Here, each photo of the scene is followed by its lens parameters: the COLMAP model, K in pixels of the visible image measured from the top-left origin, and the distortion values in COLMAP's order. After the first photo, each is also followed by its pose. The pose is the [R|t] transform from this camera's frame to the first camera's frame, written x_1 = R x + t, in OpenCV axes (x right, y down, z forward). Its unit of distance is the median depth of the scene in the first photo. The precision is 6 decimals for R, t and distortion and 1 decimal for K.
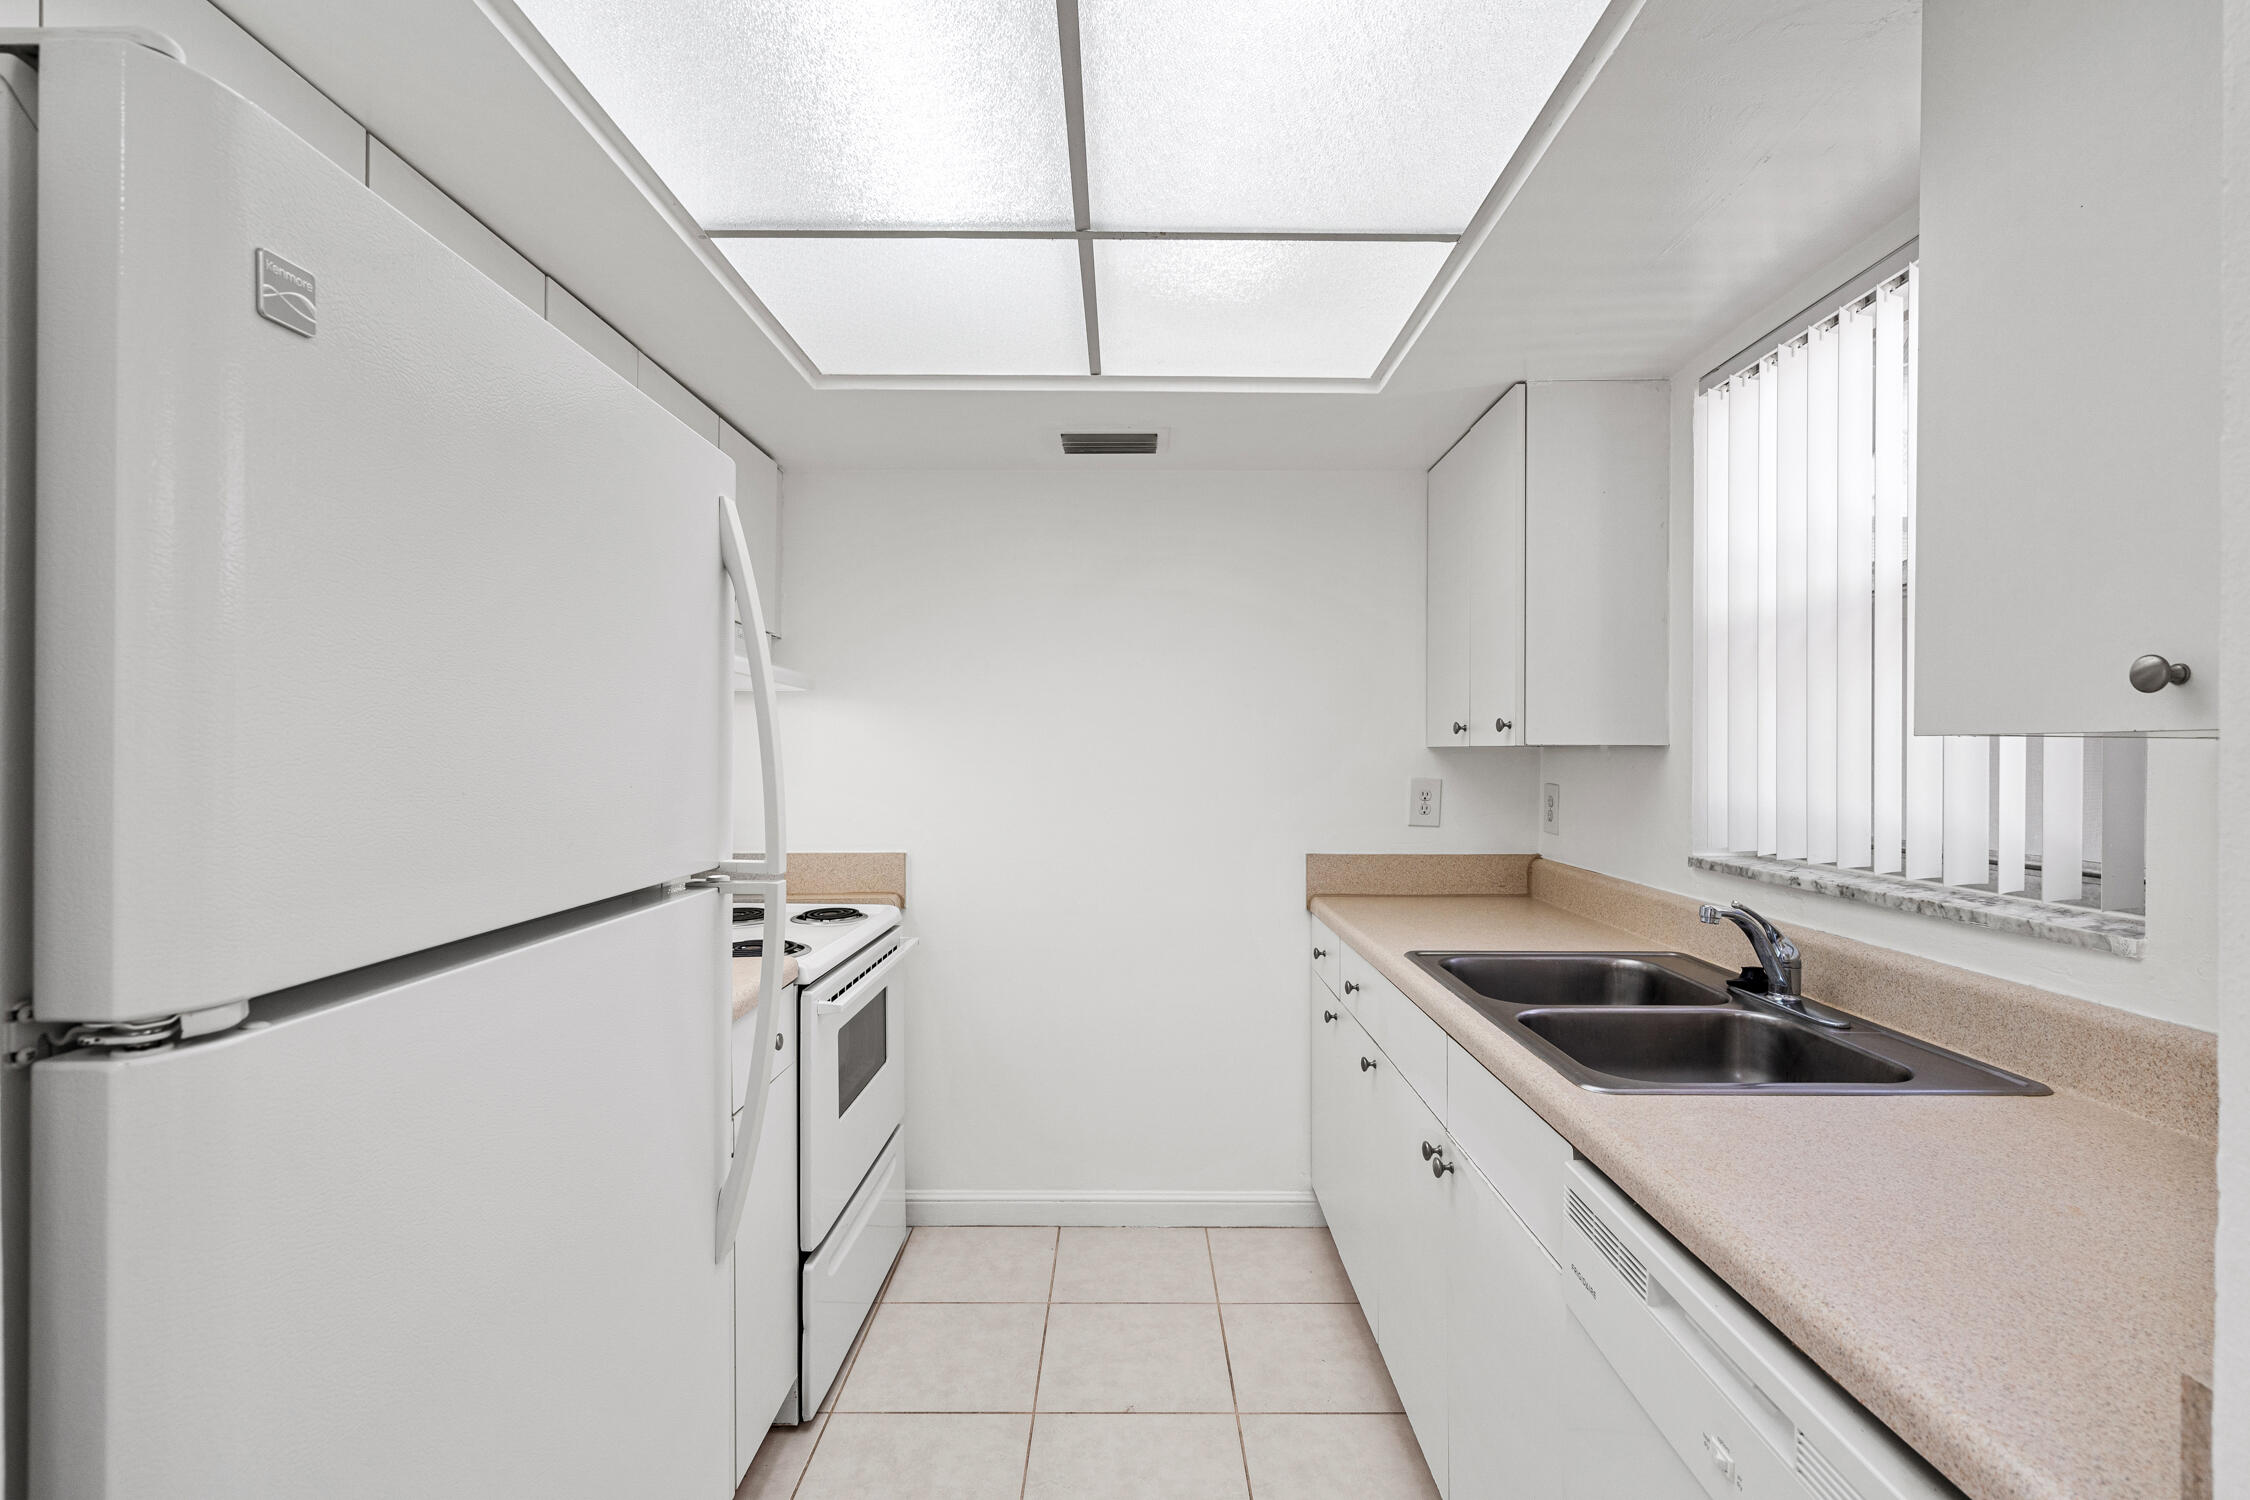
lens RADIAL K [[1018.7, 0, 1129.2], [0, 1018.7, 755.6], [0, 0, 1]] dist [-0.004116, 0.000532]
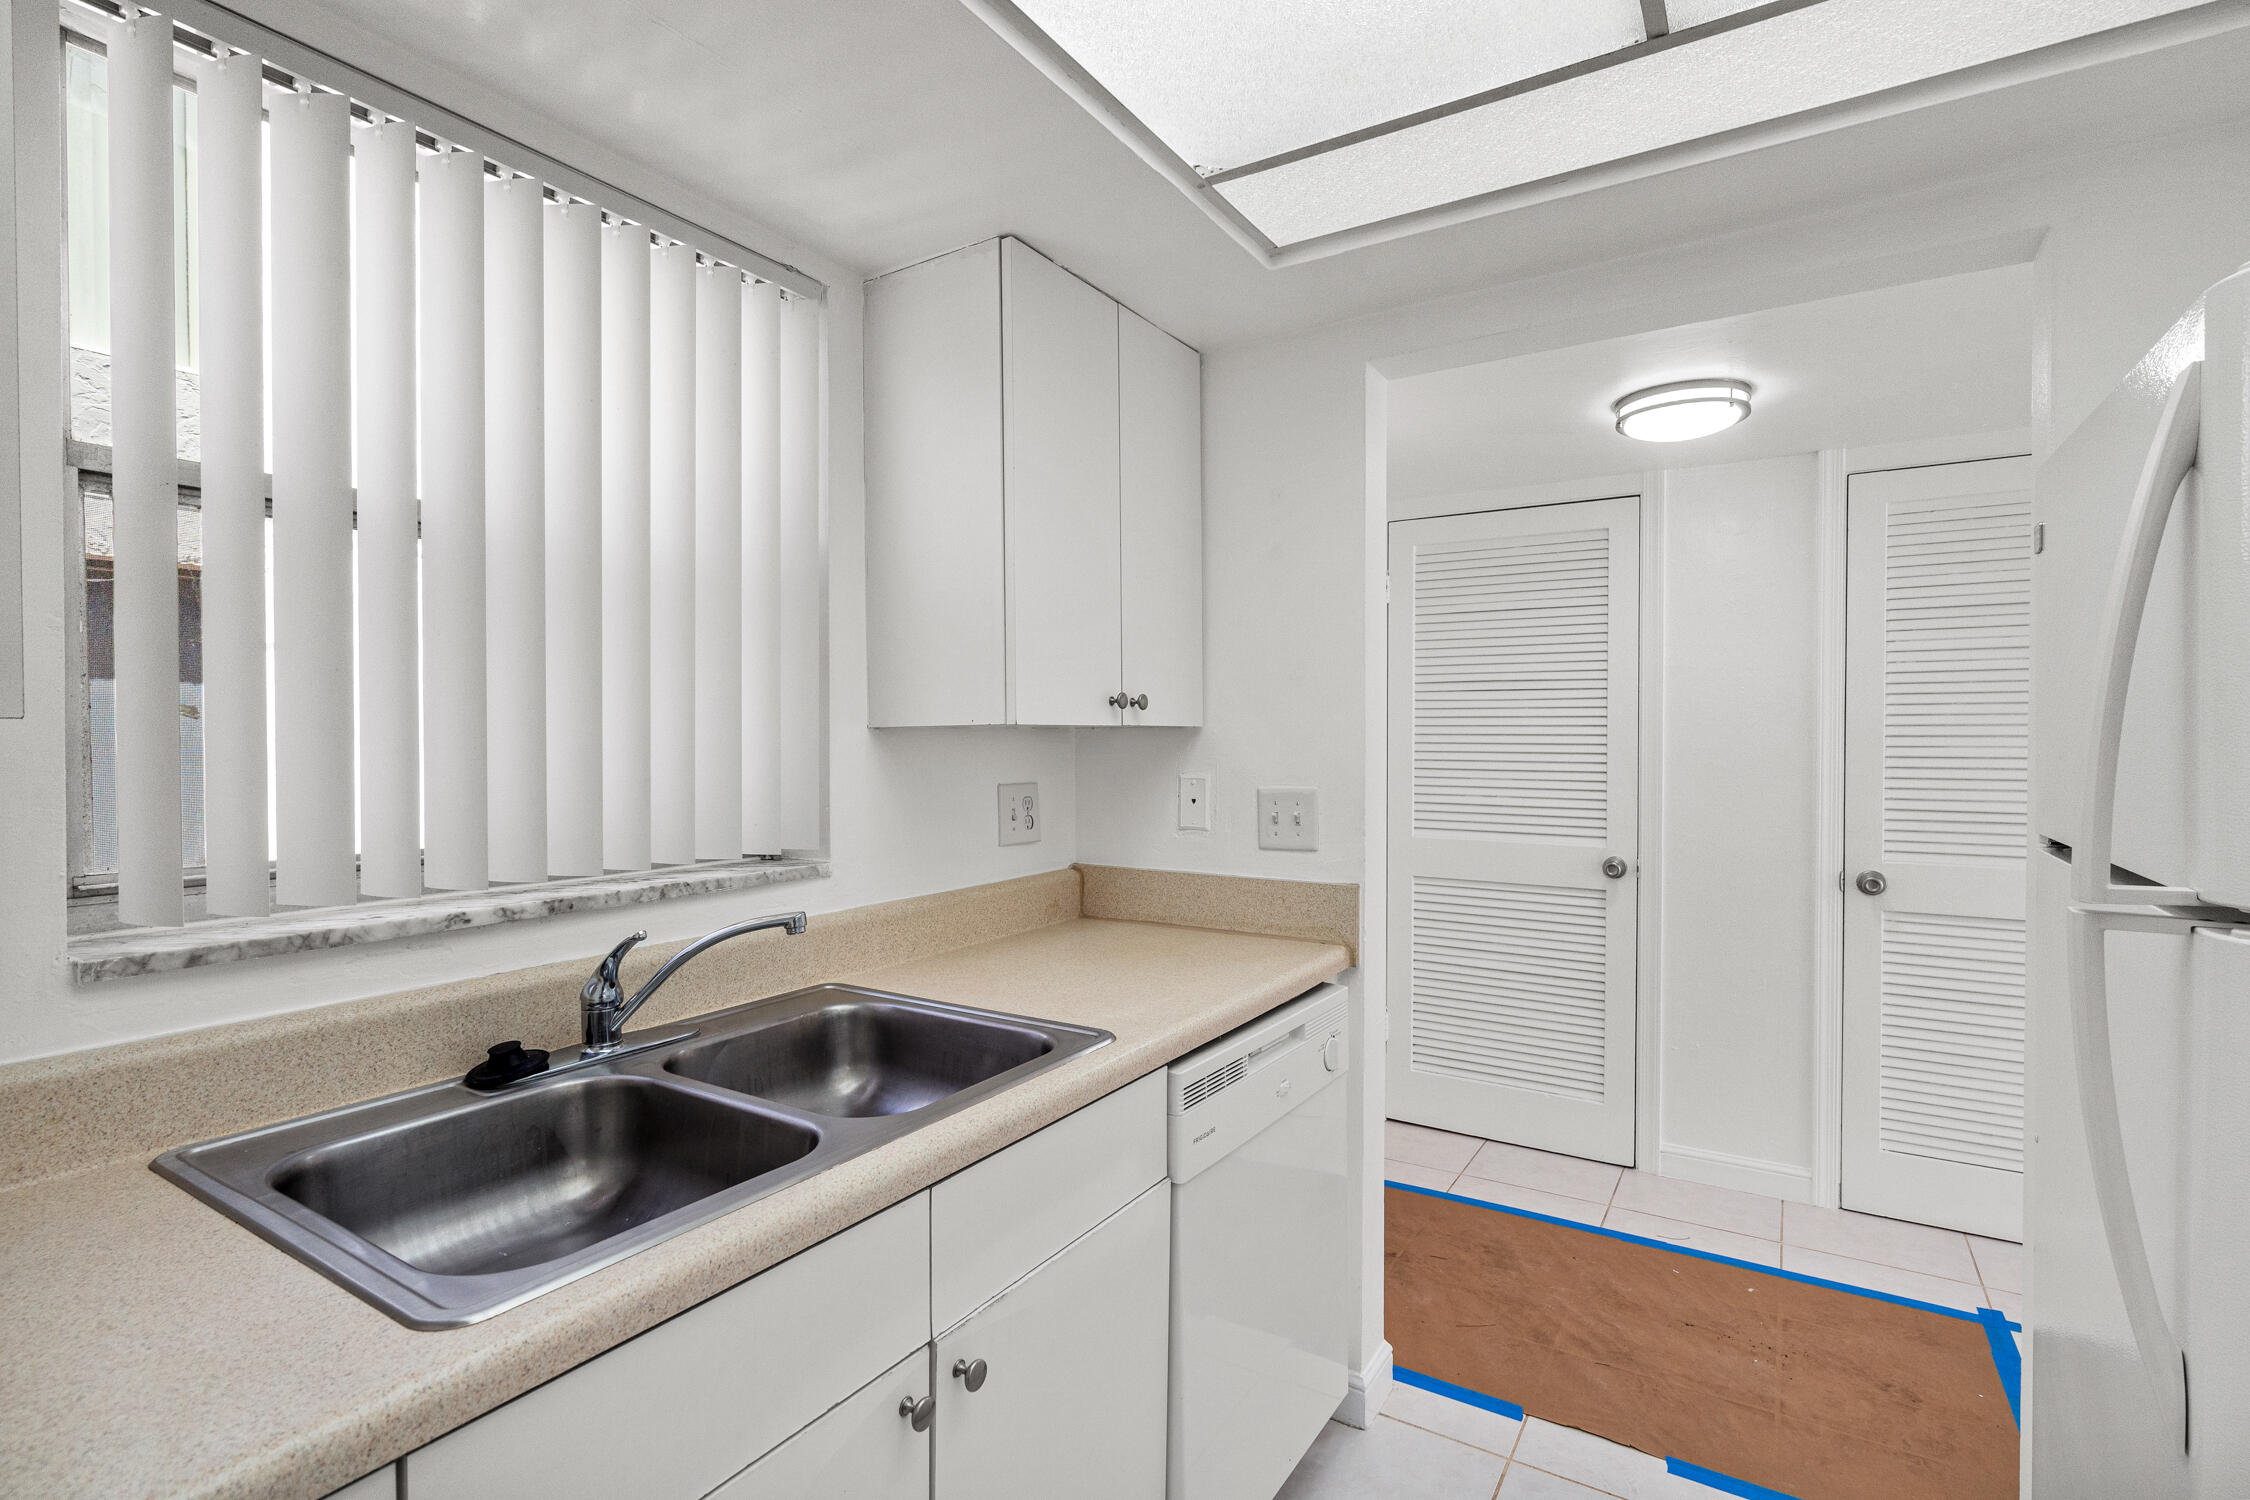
lens RADIAL K [[1018.7, 0, 1115.9], [0, 1018.7, 750.1], [0, 0, 1]] dist [-0.004116, 0.000532]
pose [[-0.827952, 0.000666, 0.560799, -0.135110], [0.011213, 0.999819, 0.015366, -0.000049], [-0.560687, 0.019010, -0.827809, 1.491089]]
